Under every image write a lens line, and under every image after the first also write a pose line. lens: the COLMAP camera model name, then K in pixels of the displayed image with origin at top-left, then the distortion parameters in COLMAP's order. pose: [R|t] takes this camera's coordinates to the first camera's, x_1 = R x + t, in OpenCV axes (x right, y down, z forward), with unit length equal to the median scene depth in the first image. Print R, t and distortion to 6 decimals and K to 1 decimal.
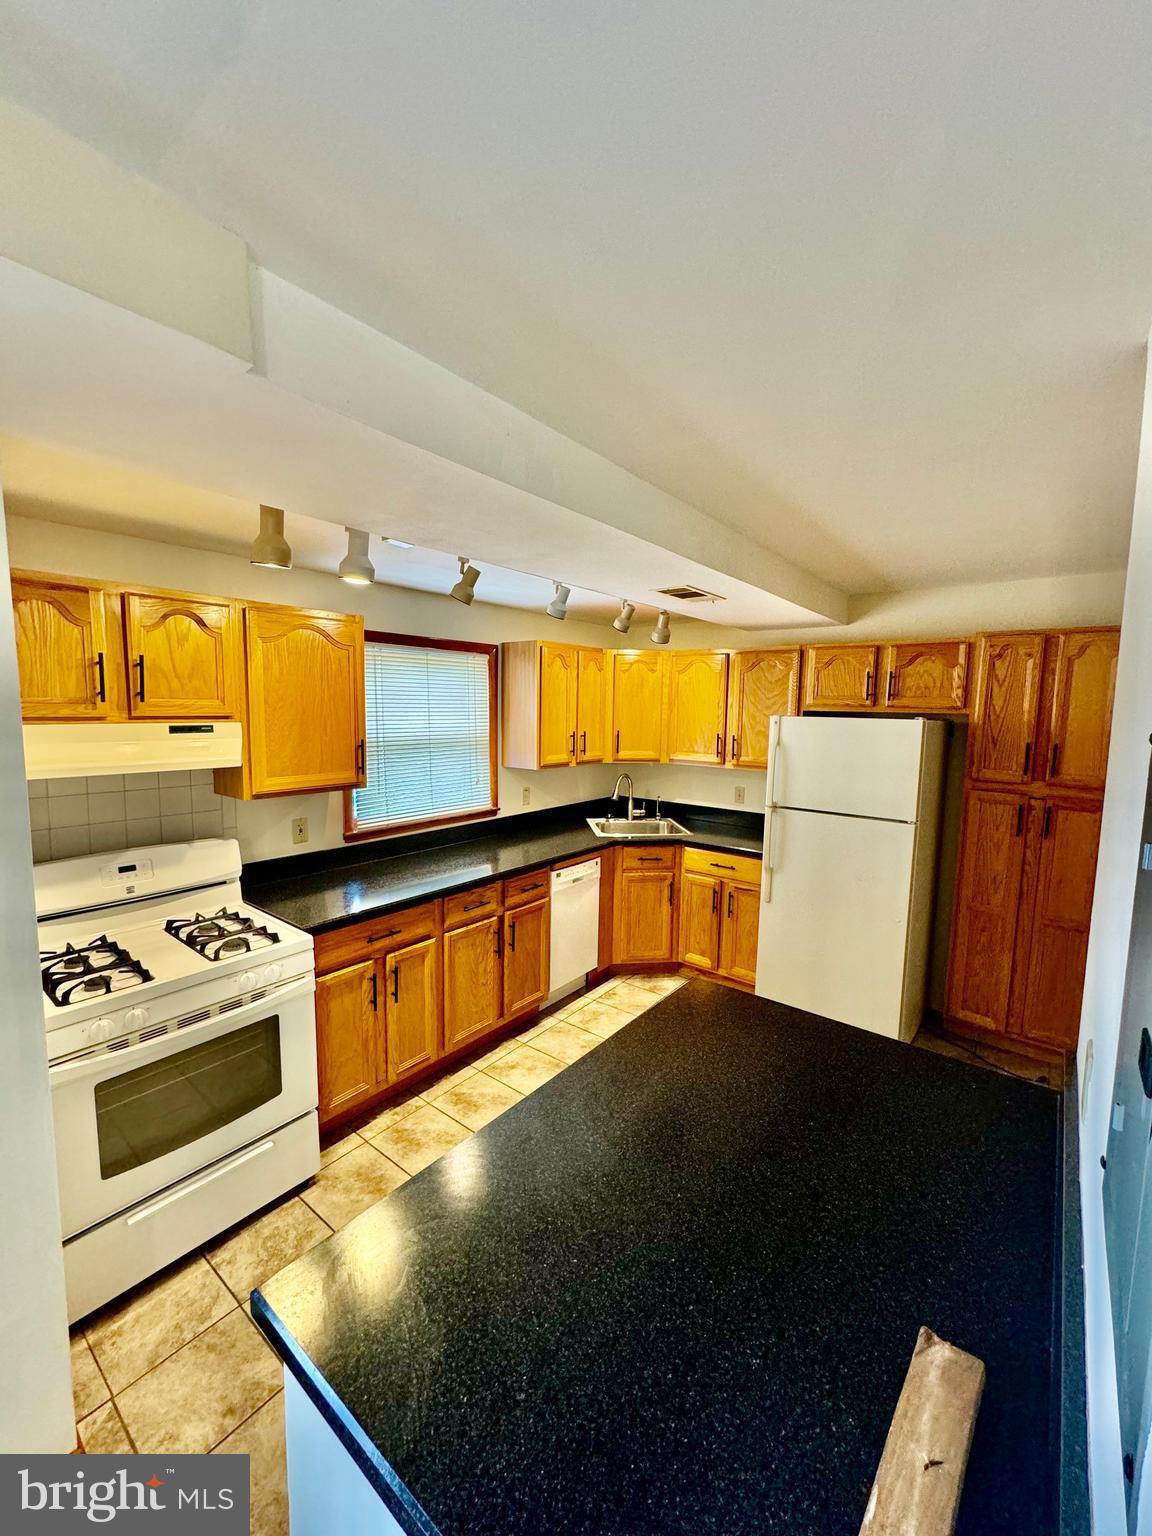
lens RADIAL K [[614.0, 0, 575.4], [0, 614.0, 772.1], [0, 0, 1]] dist [-0.000383, 0.000057]
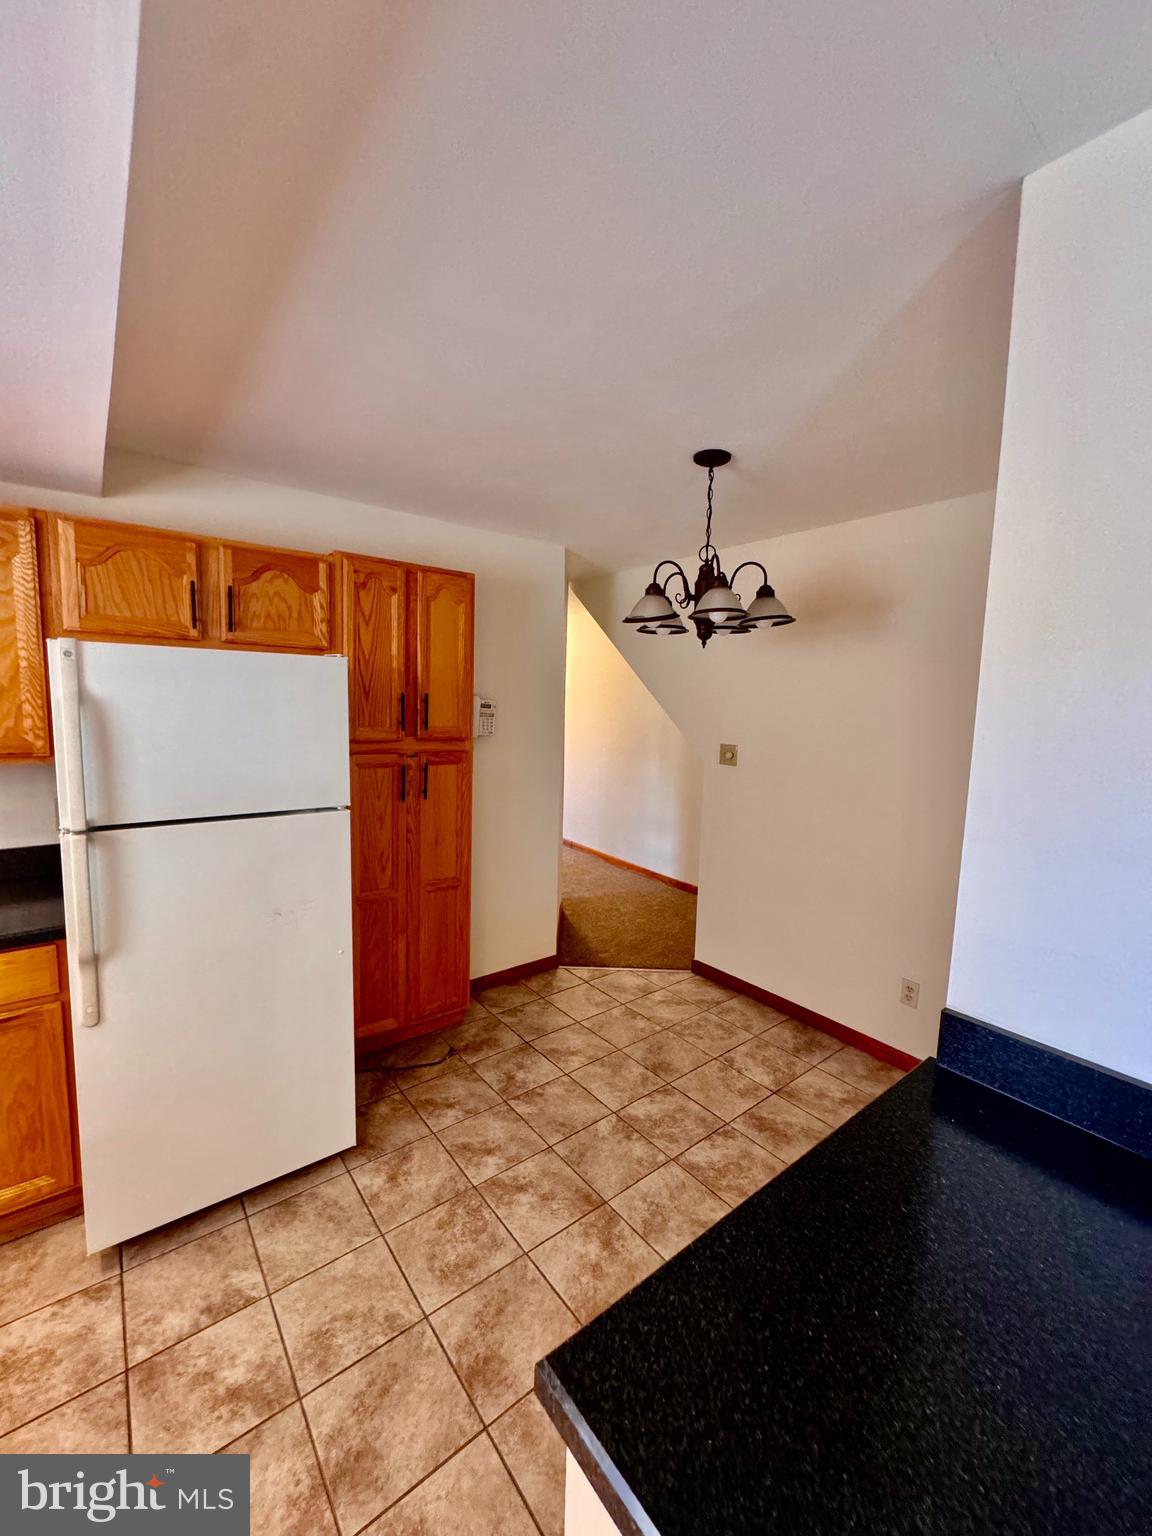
lens RADIAL K [[614.0, 0, 580.3], [0, 614.0, 766.9], [0, 0, 1]] dist [-0.000383, 0.000057]
pose [[0.229206, -0.118041, 0.966194, -0.051665], [0.084521, 0.991284, 0.101056, -0.010624], [-0.969701, 0.058501, 0.237185, 0.552838]]
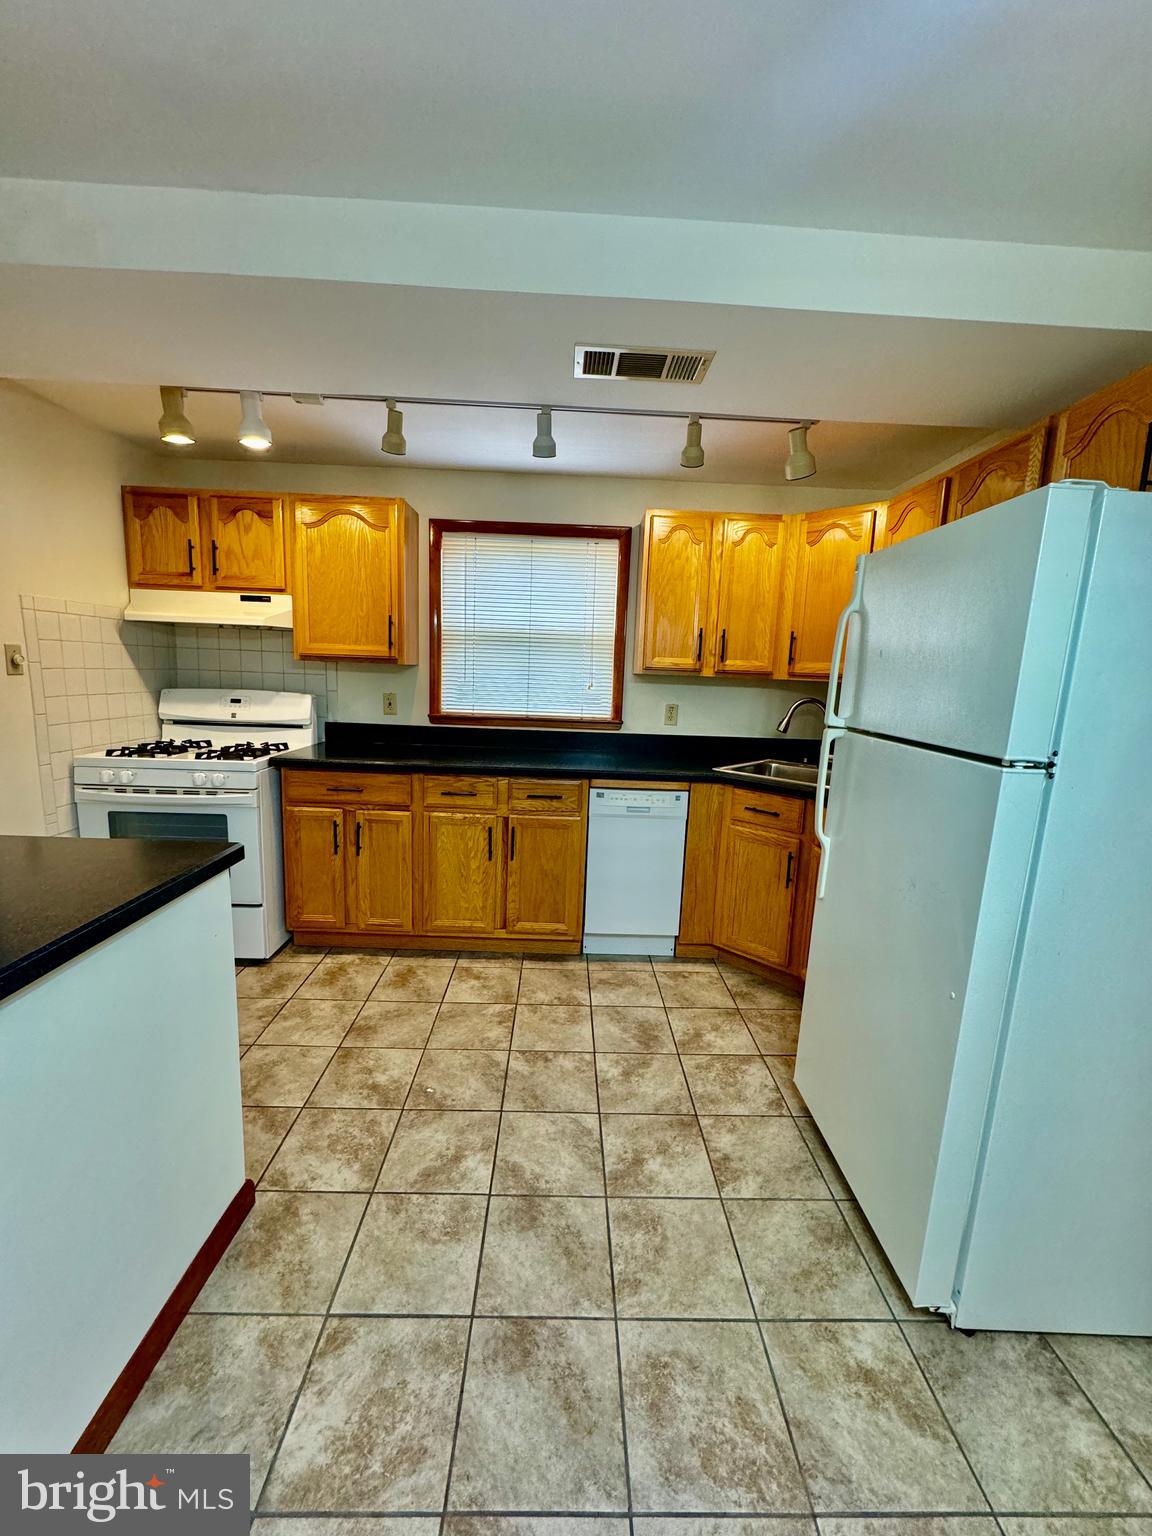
lens RADIAL K [[614.0, 0, 575.3], [0, 614.0, 766.9], [0, 0, 1]] dist [-0.000383, 0.000057]
pose [[0.632753, 0.131036, -0.763186, 0.652539], [-0.113134, 0.990646, 0.076291, 0.082935], [0.766044, 0.038069, 0.641660, 0.515692]]
